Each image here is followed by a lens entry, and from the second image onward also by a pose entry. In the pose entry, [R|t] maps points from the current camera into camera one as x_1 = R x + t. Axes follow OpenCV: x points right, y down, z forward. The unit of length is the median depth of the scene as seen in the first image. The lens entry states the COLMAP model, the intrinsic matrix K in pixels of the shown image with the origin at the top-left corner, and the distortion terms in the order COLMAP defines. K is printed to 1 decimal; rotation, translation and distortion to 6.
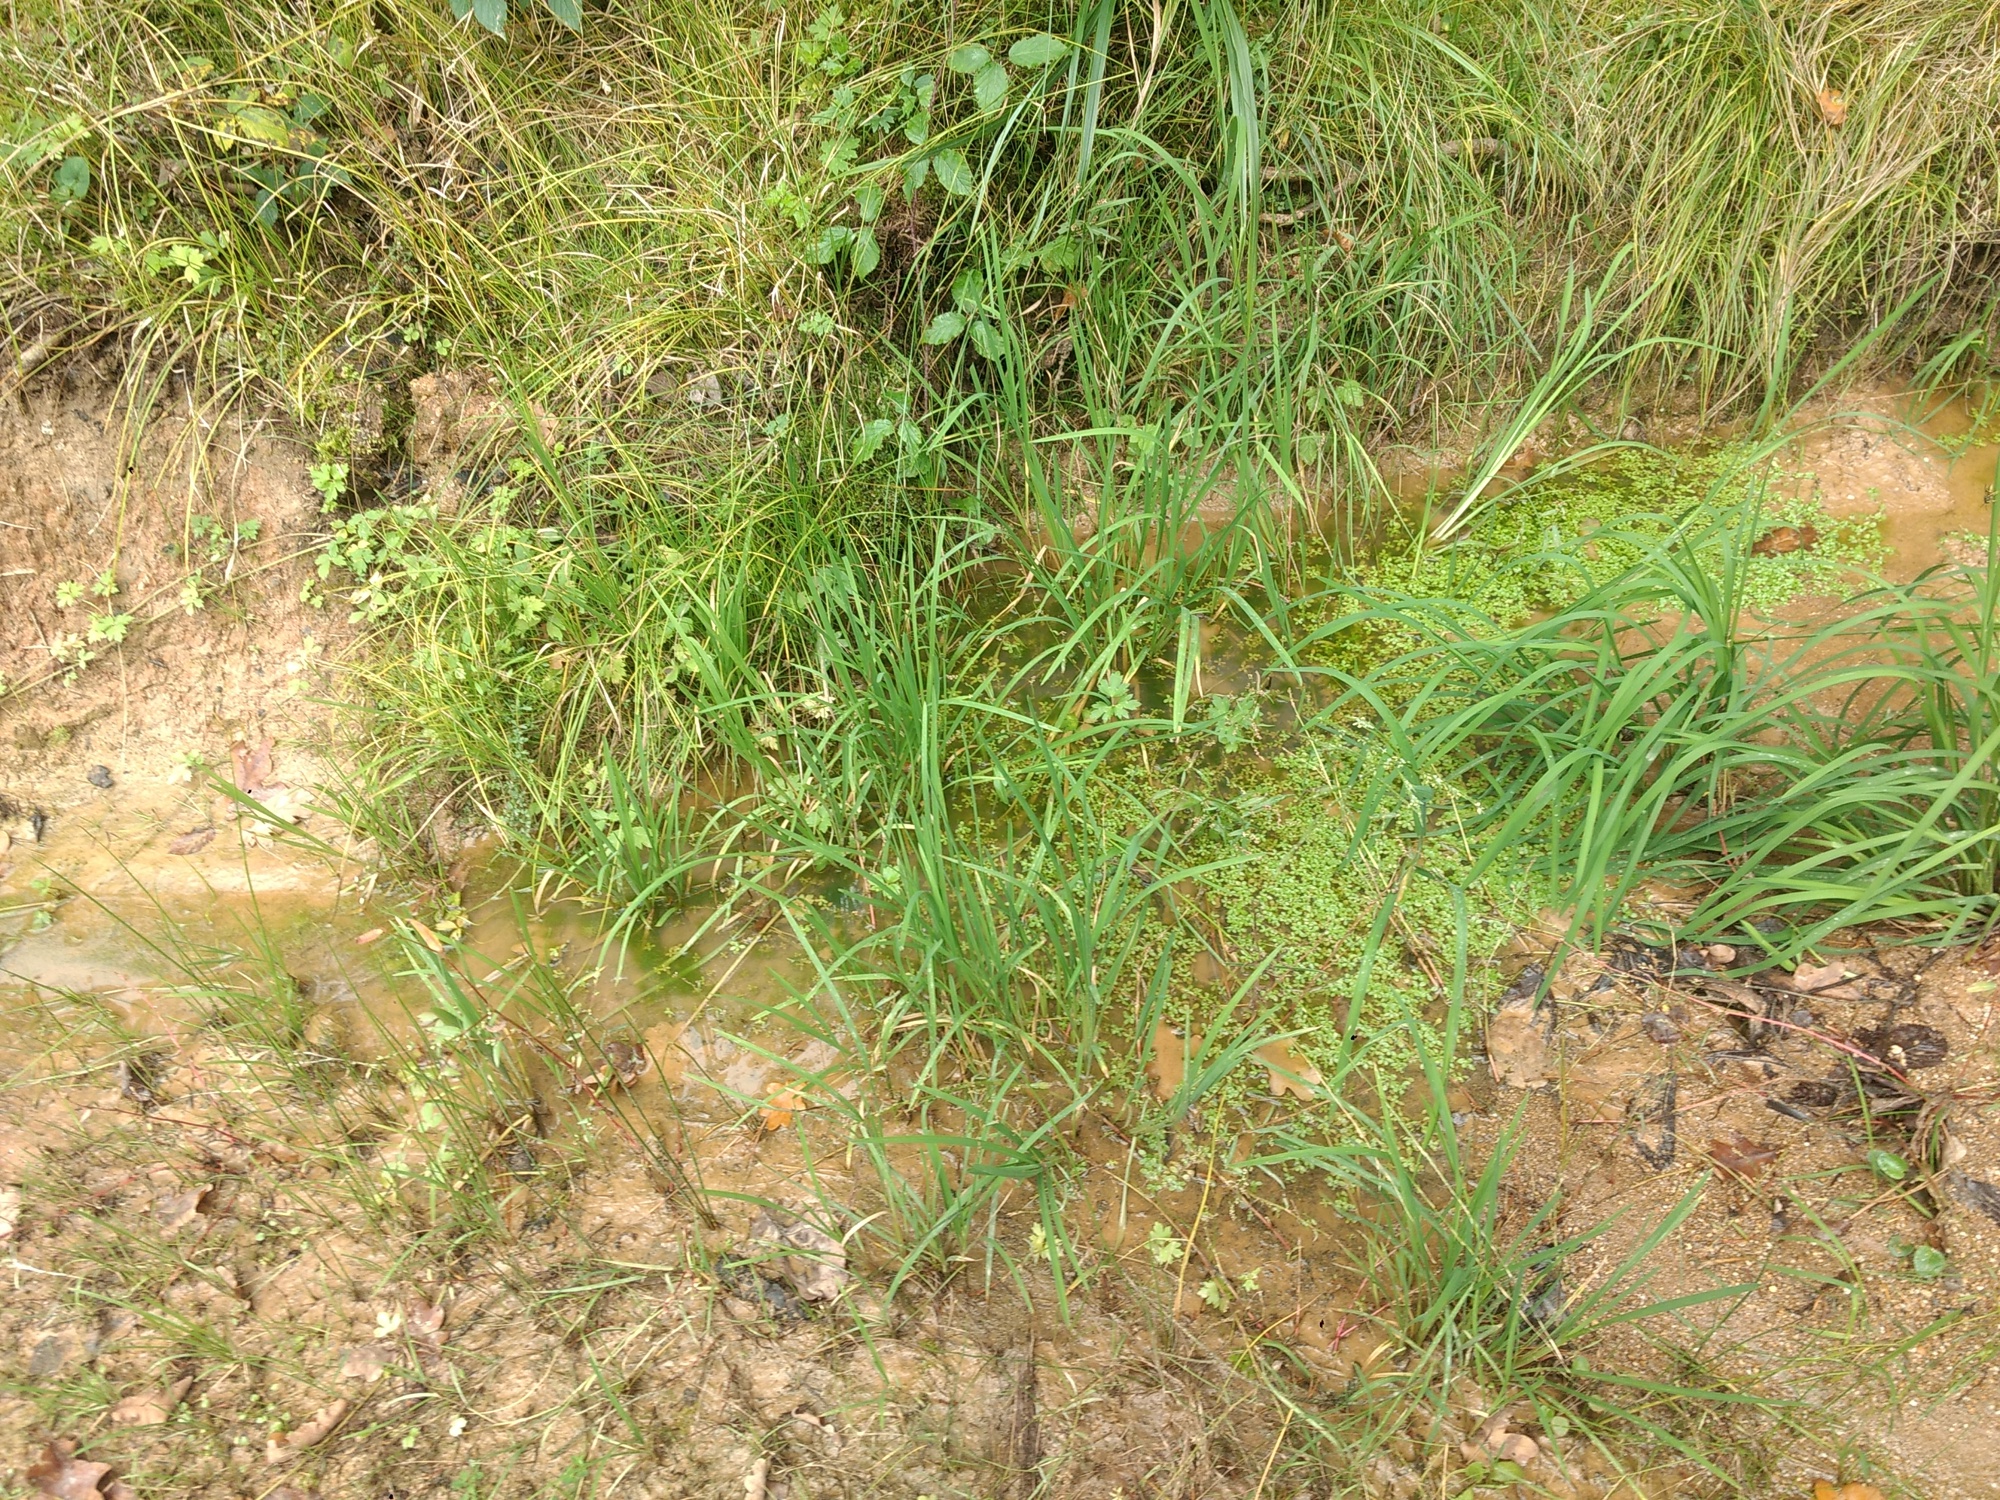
lens RADIAL K [[1490.5, 0, 996.8], [0, 1490.5, 752.0], [0, 0, 1]] dist [-0.010452, 0.005593]
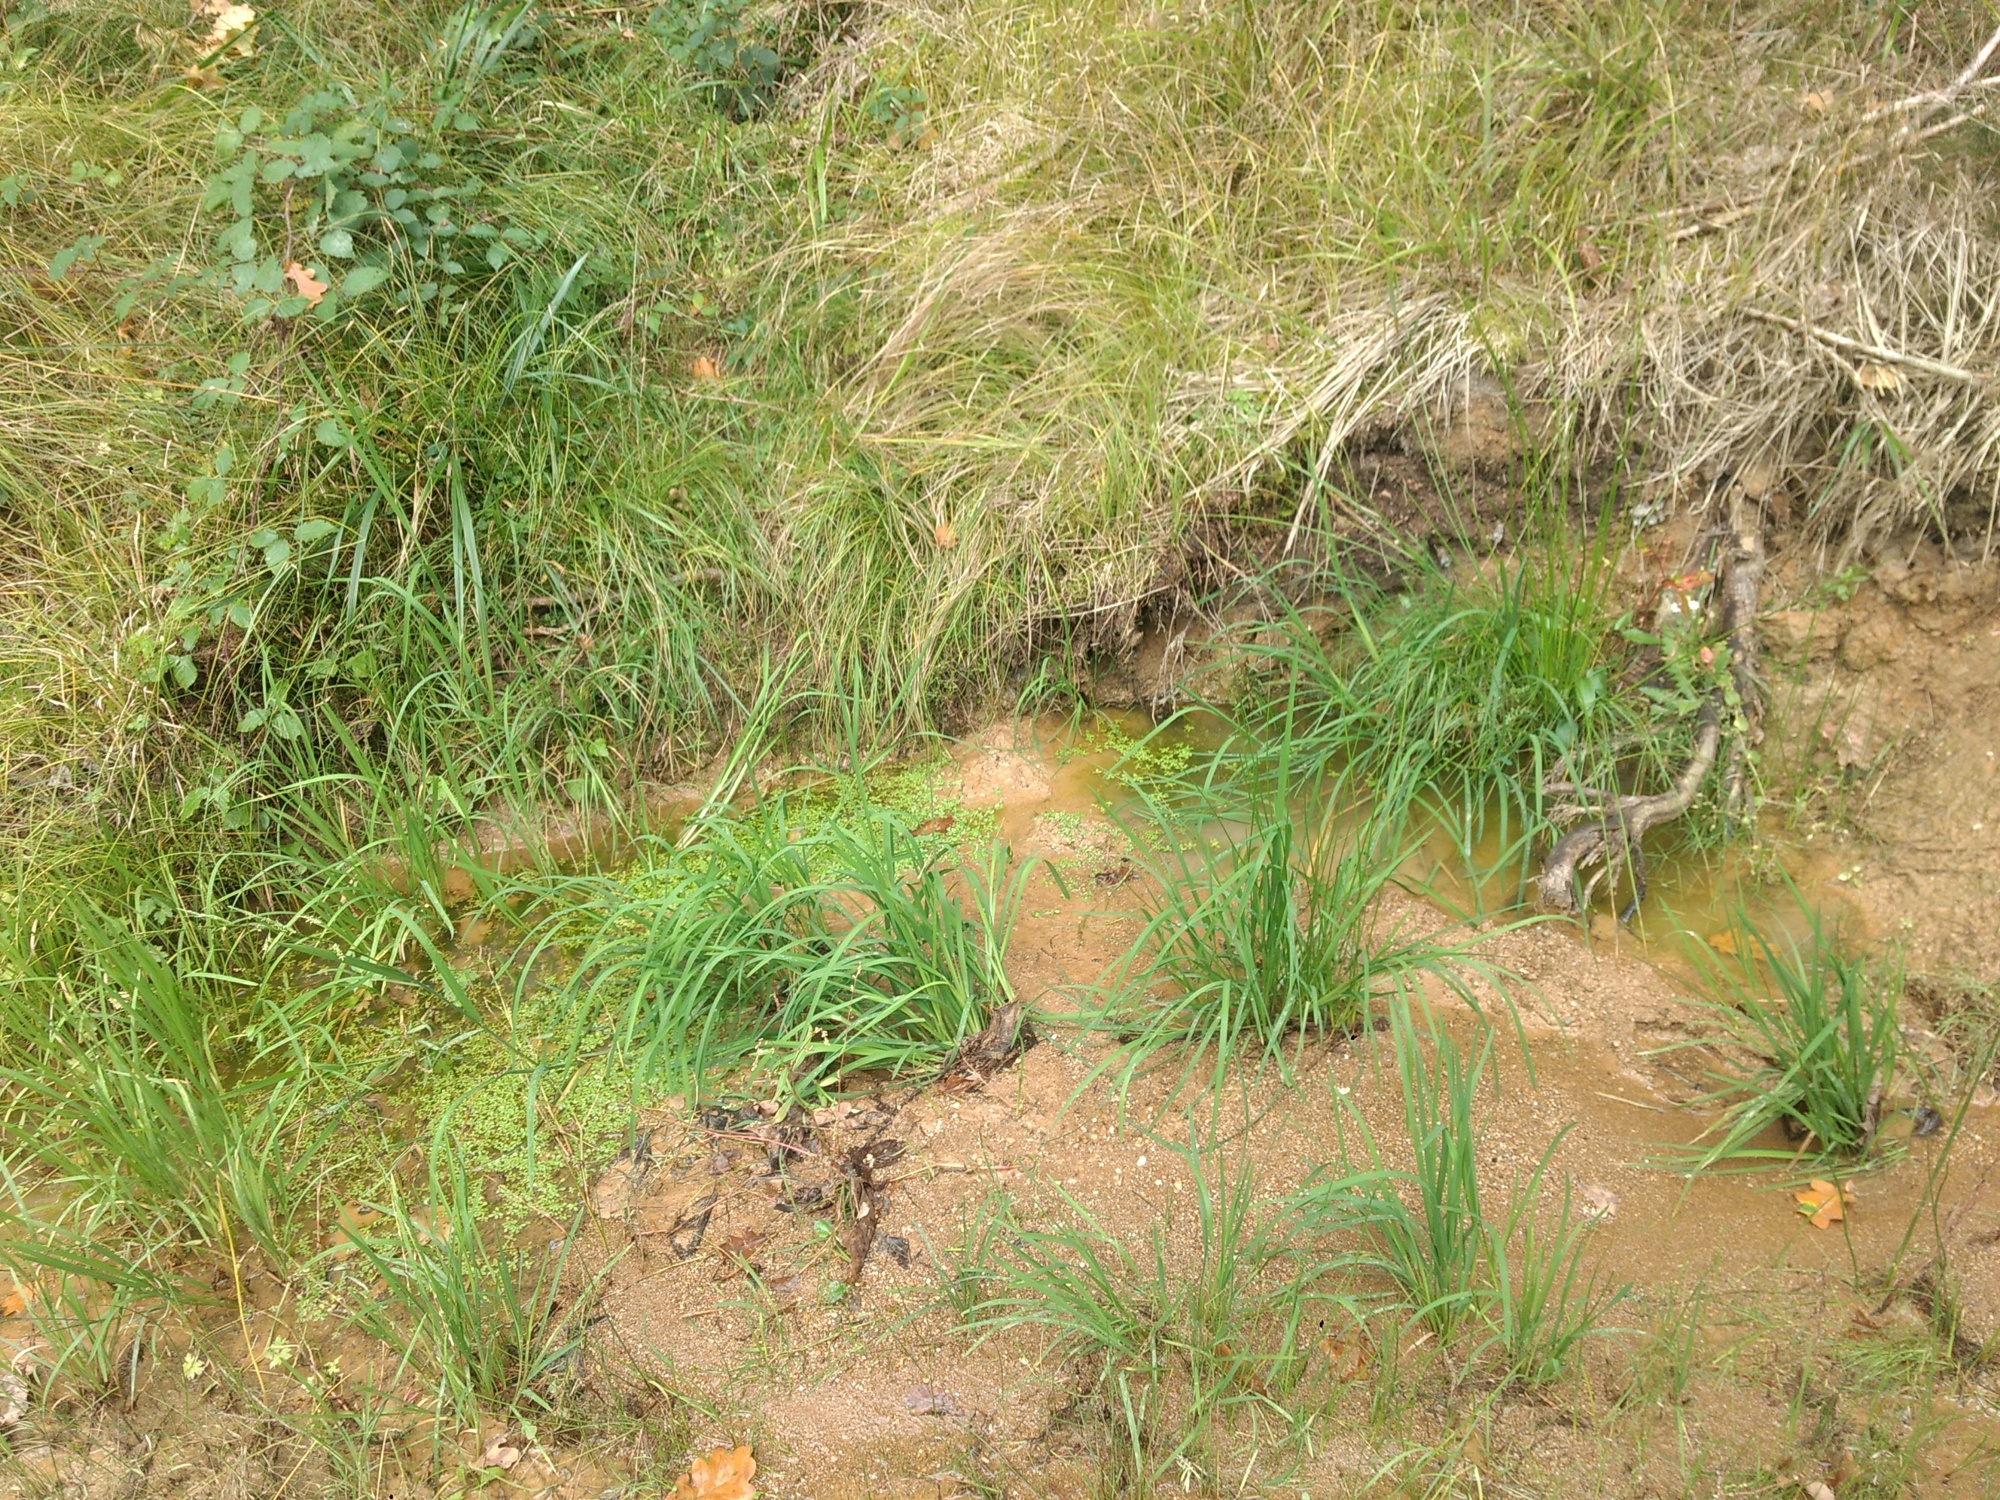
lens RADIAL K [[1490.5, 0, 1002.2], [0, 1490.5, 747.0], [0, 0, 1]] dist [-0.010452, 0.005593]
pose [[0.988865, -0.072128, 0.130168, 0.528351], [0.104987, 0.958044, -0.266700, 0.200095], [-0.105470, 0.277396, 0.954949, -0.423214]]
